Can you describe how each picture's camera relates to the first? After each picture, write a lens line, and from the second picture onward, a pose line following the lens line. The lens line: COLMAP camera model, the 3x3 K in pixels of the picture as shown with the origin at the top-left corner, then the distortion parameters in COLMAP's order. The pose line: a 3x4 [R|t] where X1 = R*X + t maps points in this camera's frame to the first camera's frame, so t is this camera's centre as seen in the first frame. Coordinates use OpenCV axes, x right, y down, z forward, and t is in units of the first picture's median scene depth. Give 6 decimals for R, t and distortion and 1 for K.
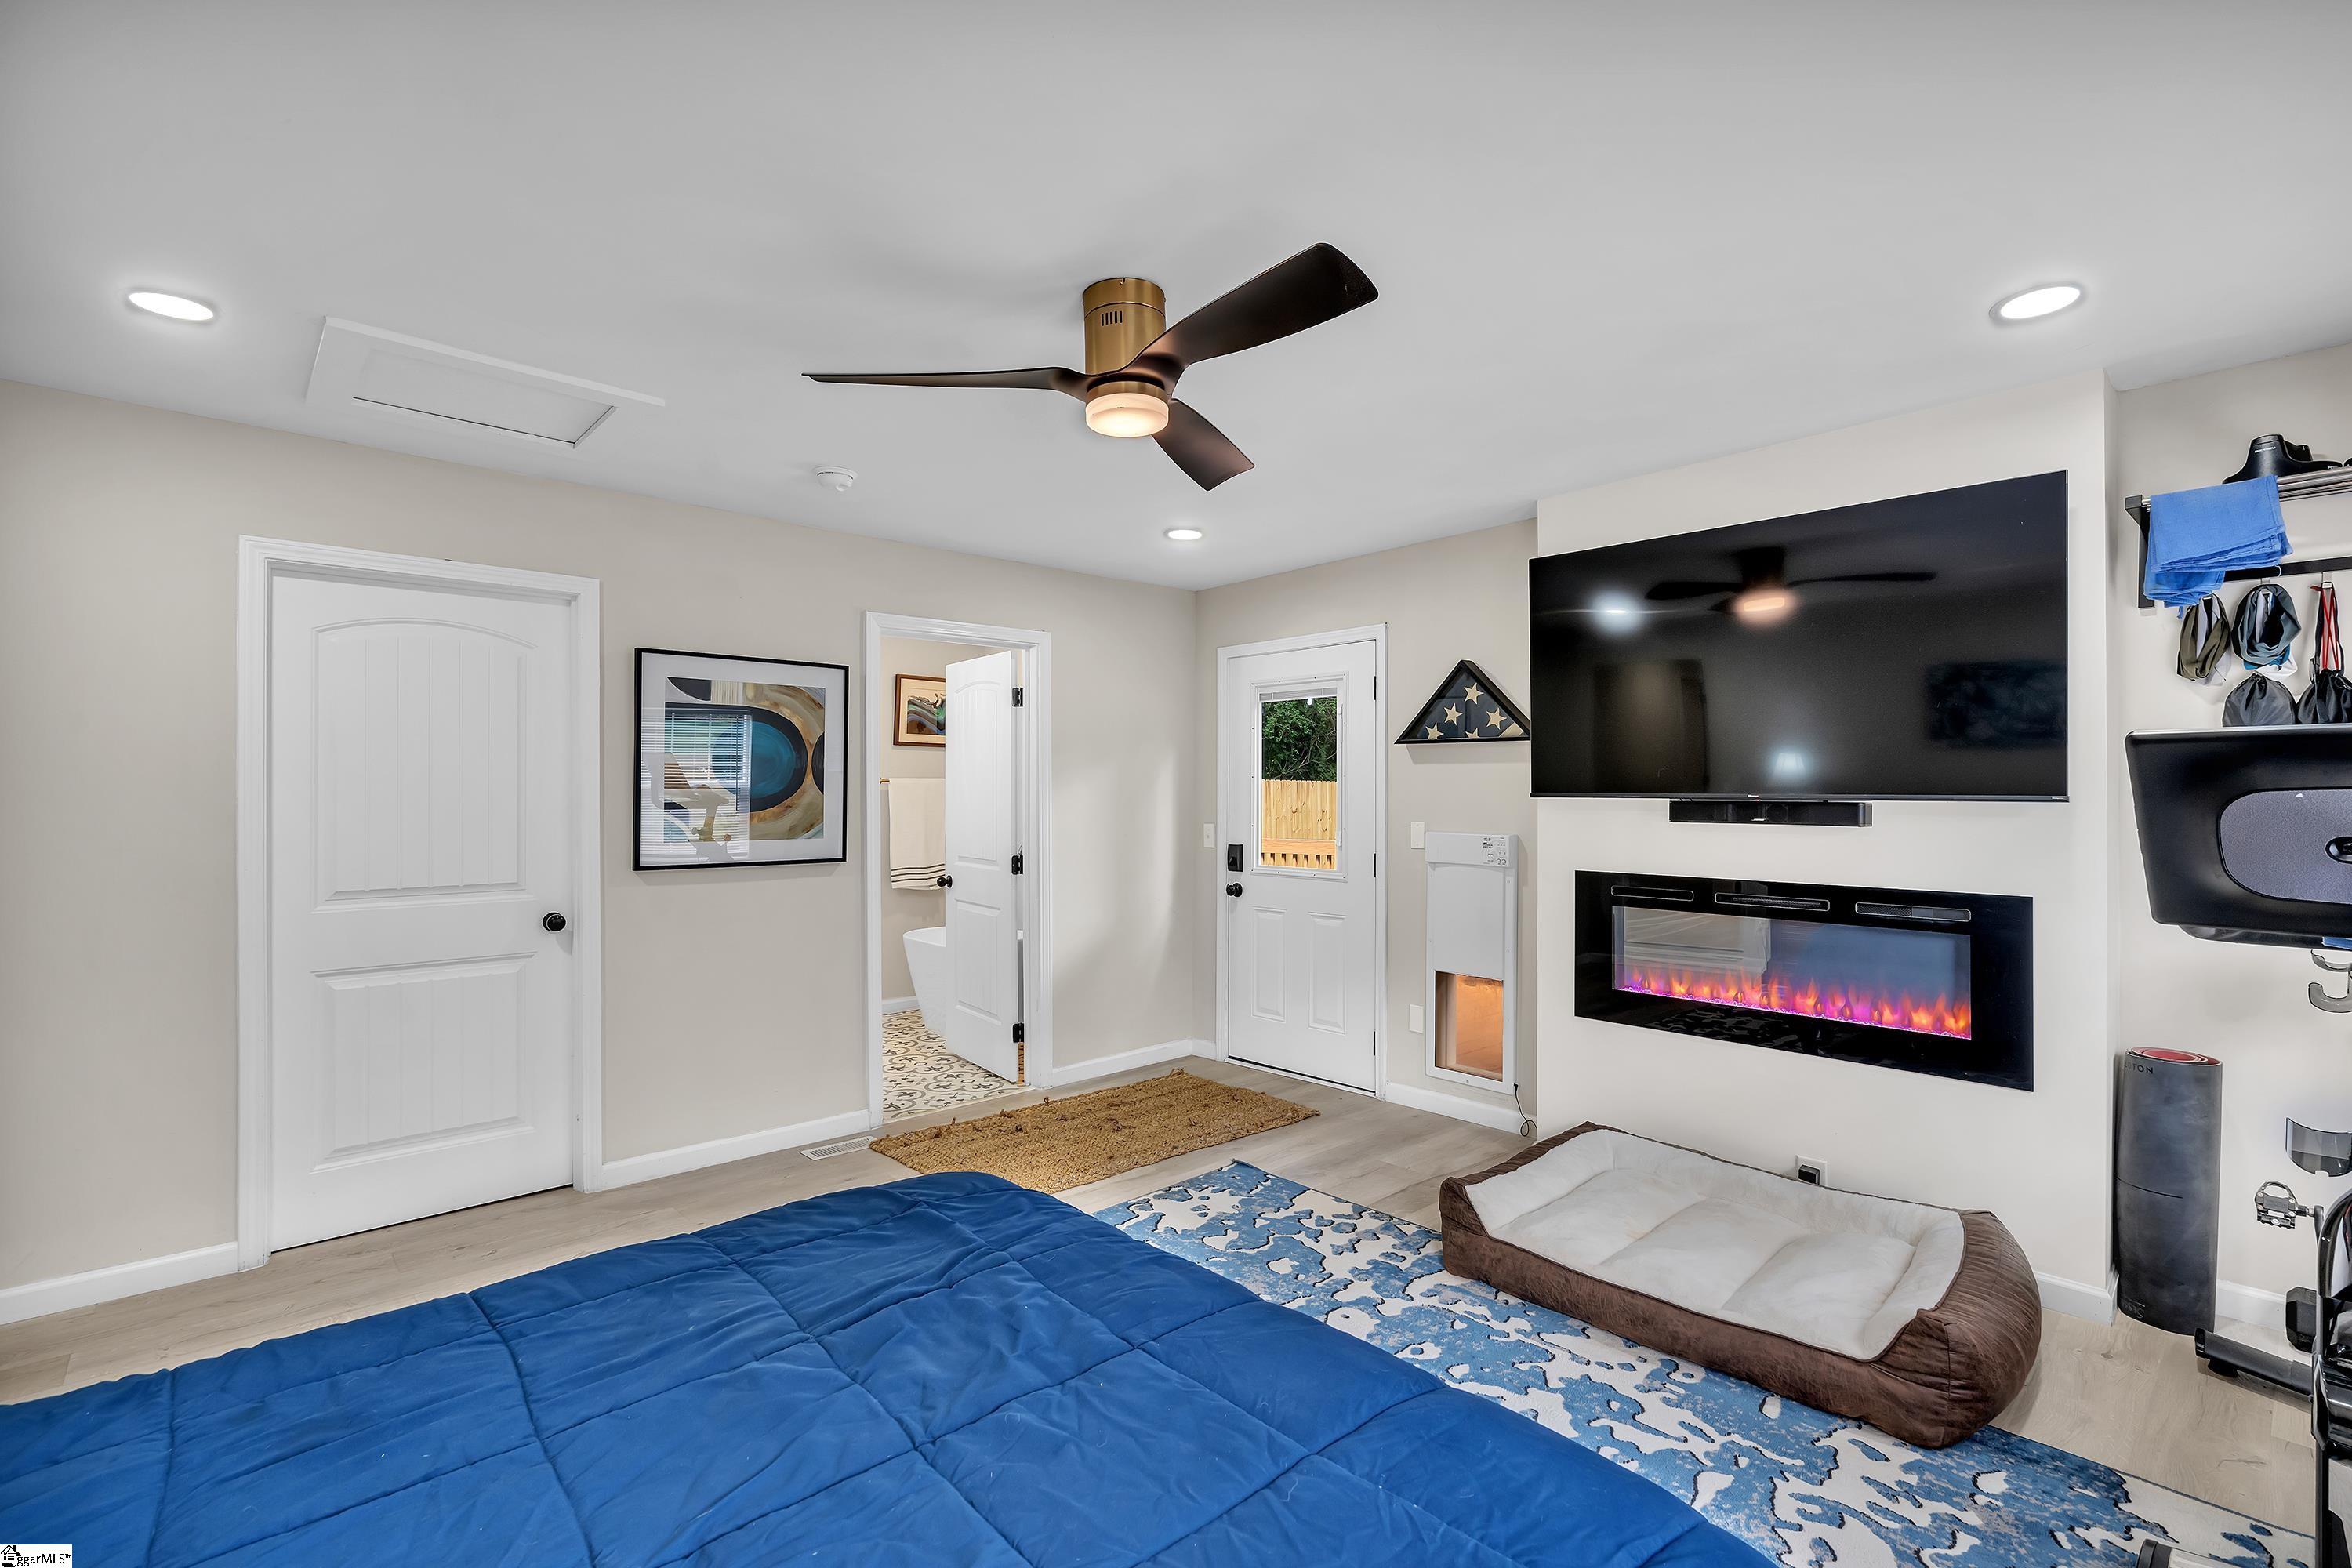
lens RADIAL K [[1064.5, 0, 1170.7], [0, 1064.5, 785.4], [0, 0, 1]] dist [0.001377, 0.000979]
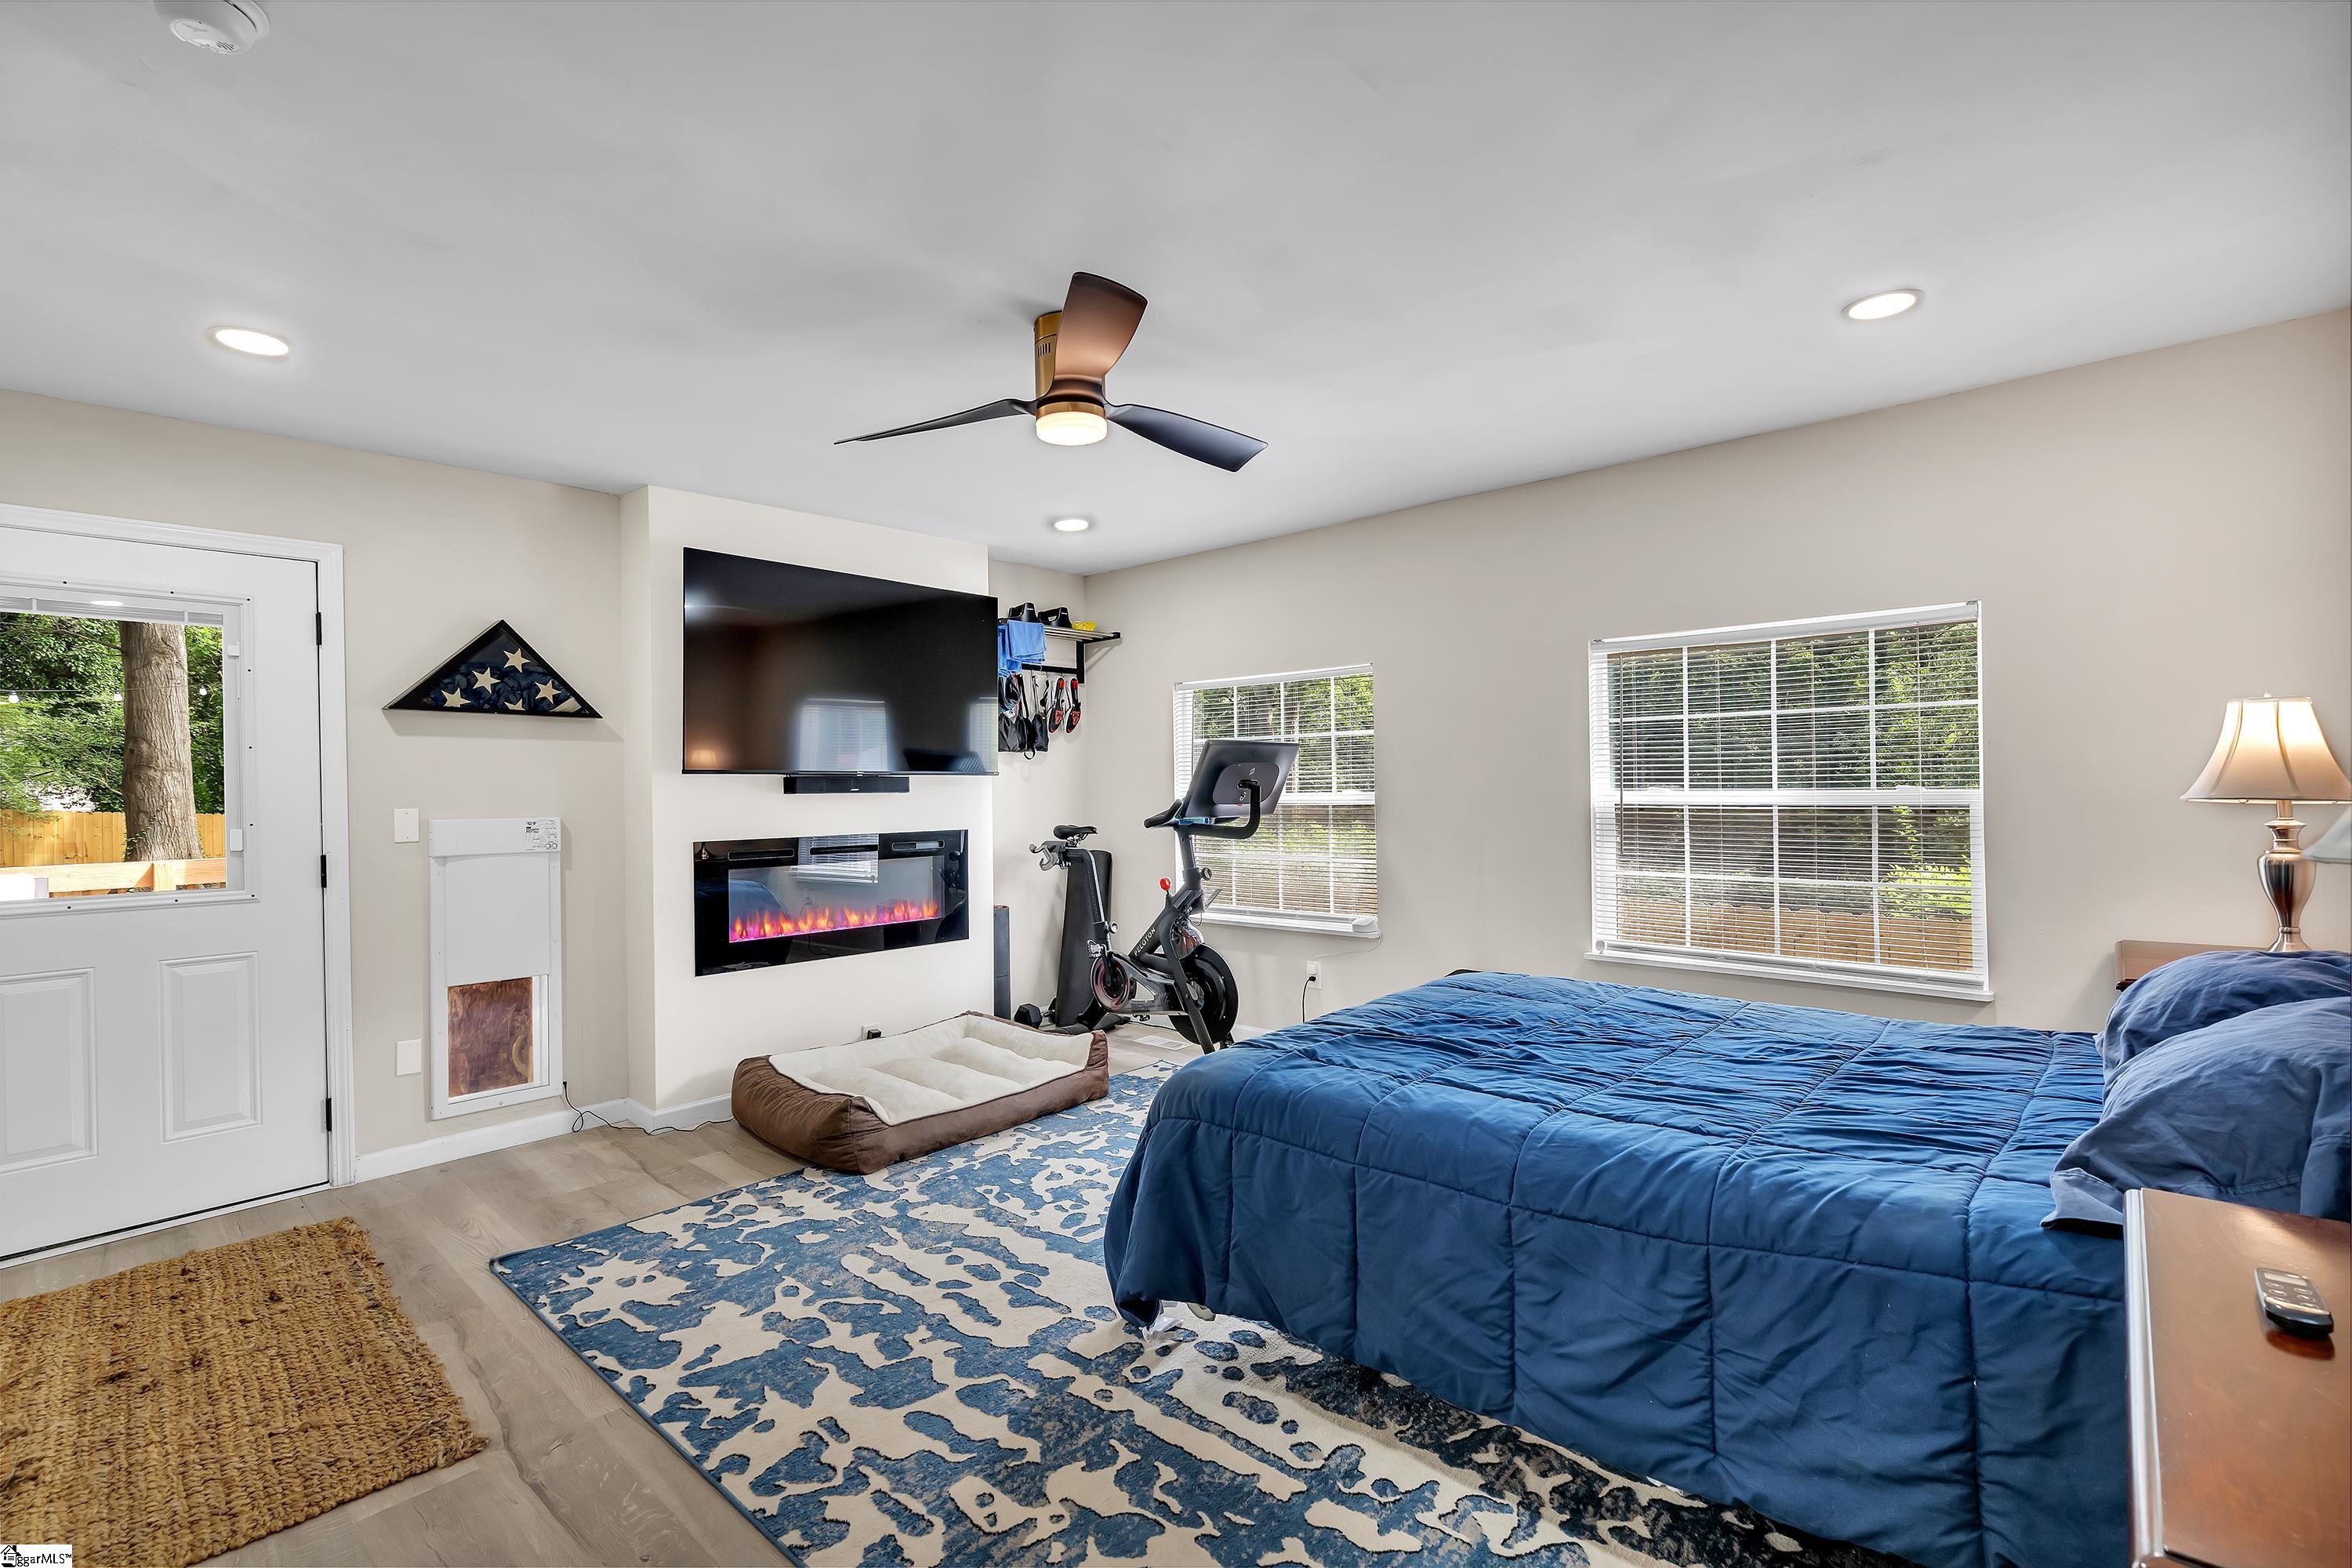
lens RADIAL K [[1064.5, 0, 1170.7], [0, 1064.5, 785.4], [0, 0, 1]] dist [0.001377, 0.000979]
pose [[-0.090414, 0.003417, 0.995898, -0.792568], [0.008808, 0.999958, -0.002631, 0.031210], [-0.995865, 0.008534, -0.090440, 0.654401]]
